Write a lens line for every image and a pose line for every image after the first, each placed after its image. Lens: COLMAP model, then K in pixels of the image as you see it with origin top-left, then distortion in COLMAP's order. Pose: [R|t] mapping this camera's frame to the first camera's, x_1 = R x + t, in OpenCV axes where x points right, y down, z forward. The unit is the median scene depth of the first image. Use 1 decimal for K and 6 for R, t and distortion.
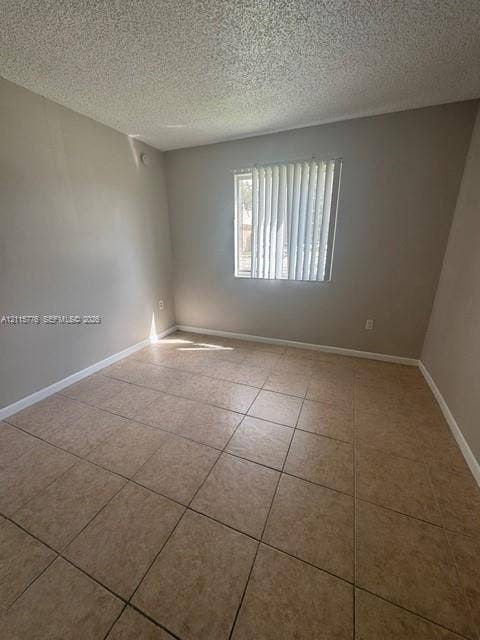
lens RADIAL K [[252.5, 0, 240.0], [0, 252.5, 320.0], [0, 0, 1]] dist [-0.005864, -0.000528]
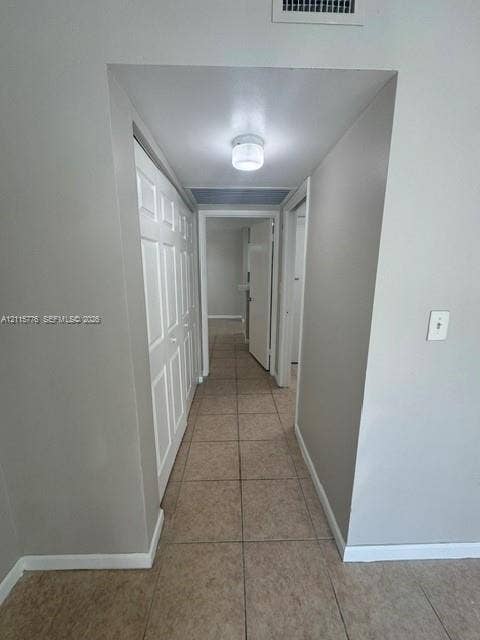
lens RADIAL K [[252.5, 0, 240.0], [0, 252.5, 320.0], [0, 0, 1]] dist [-0.005864, -0.000528]
pose [[-0.908846, 0.078228, -0.409730, 0.161630], [-0.129621, 0.880665, 0.455661, -0.259607], [0.396481, 0.467236, -0.790249, 0.635605]]
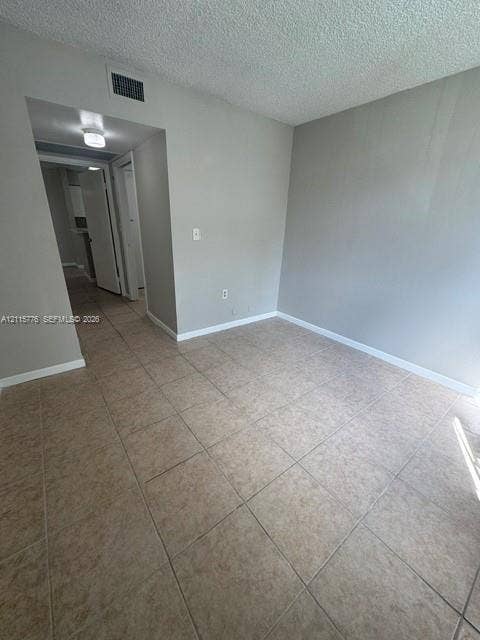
lens RADIAL K [[252.5, 0, 240.0], [0, 252.5, 320.0], [0, 0, 1]] dist [-0.005864, -0.000528]
pose [[-0.491342, 0.299360, -0.817904, 0.889623], [-0.291749, 0.828254, 0.478412, -0.450685], [0.820650, 0.473686, -0.319618, 1.432148]]
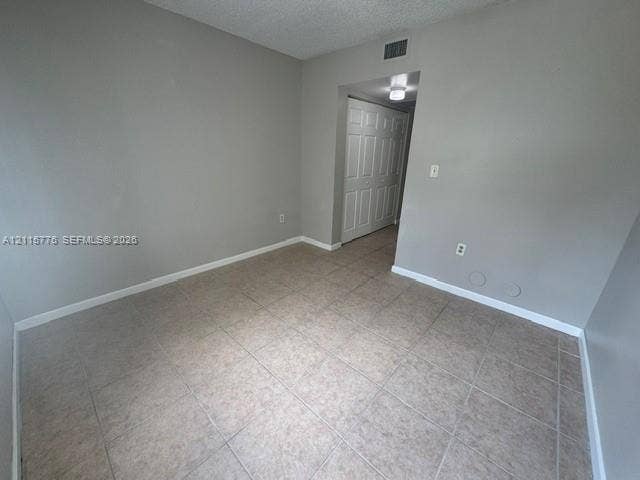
lens RADIAL K [[252.5, 0, 320.0], [0, 252.5, 240.0], [0, 0, 1]] dist [-0.005864, -0.000528]
pose [[-0.947531, -0.134752, 0.289873, -0.431872], [0.066152, 0.804520, 0.590229, -0.657415], [-0.312743, 0.578437, -0.753394, 2.031597]]
